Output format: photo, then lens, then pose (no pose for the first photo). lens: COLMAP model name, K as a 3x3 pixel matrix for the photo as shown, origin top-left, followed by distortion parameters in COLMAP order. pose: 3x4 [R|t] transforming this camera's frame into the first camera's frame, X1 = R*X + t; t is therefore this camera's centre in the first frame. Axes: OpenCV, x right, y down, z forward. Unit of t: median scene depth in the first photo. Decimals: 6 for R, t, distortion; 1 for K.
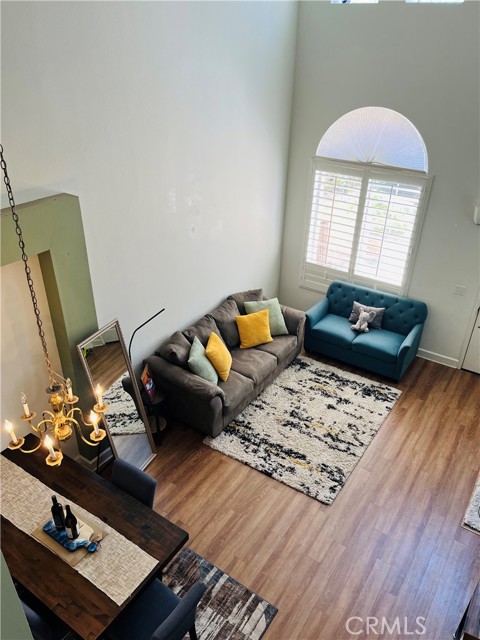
lens RADIAL K [[486.2, 0, 228.5], [0, 486.2, 326.6], [0, 0, 1]] dist [0.044330, -0.049625]
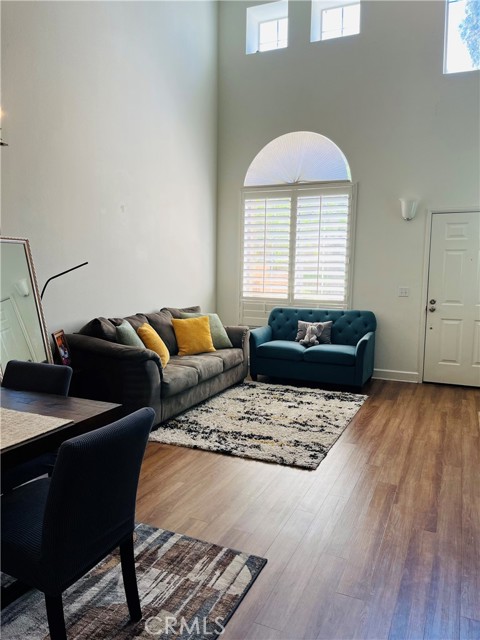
lens RADIAL K [[486.2, 0, 230.8], [0, 486.2, 324.4], [0, 0, 1]] dist [0.044330, -0.049625]
pose [[0.985891, -0.017855, 0.166433, -0.026938], [0.081961, 0.918438, -0.386981, 0.350271], [-0.145949, 0.395162, 0.906943, 0.213826]]
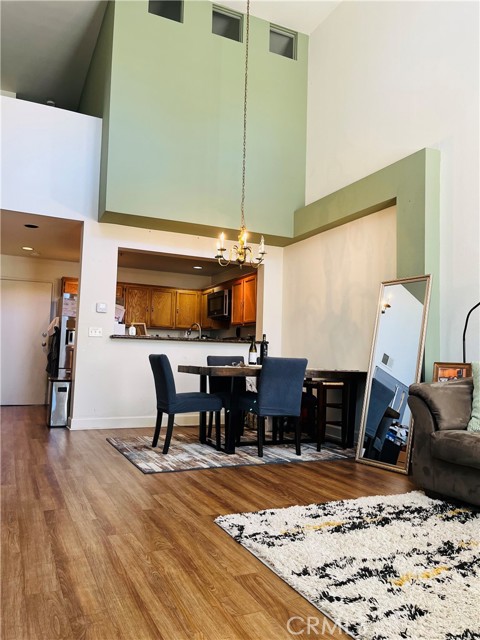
lens RADIAL K [[486.2, 0, 241.5], [0, 486.2, 319.4], [0, 0, 1]] dist [0.044330, -0.049625]
pose [[-0.495362, -0.085778, -0.864441, 0.550902], [-0.460611, 0.869641, 0.177656, 0.043204], [0.736515, 0.486176, -0.470297, 0.935037]]
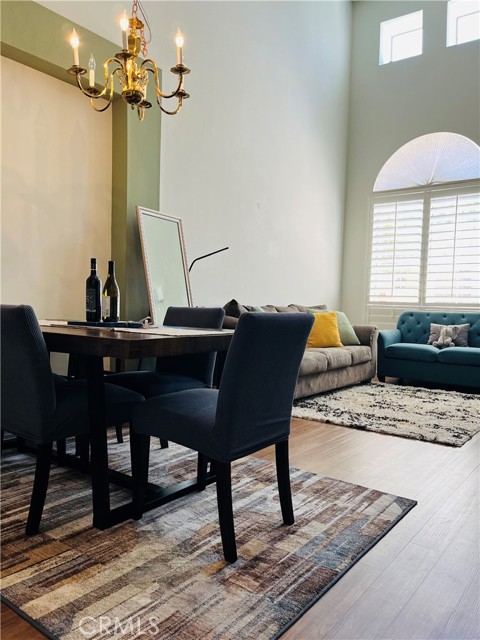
lens RADIAL K [[486.2, 0, 235.1], [0, 486.2, 320.6], [0, 0, 1]] dist [0.044330, -0.049625]
pose [[0.998515, 0.020606, -0.050431, -0.061285], [-0.041938, 0.881591, -0.470147, 0.436669], [0.034772, 0.471564, 0.881146, 0.235758]]
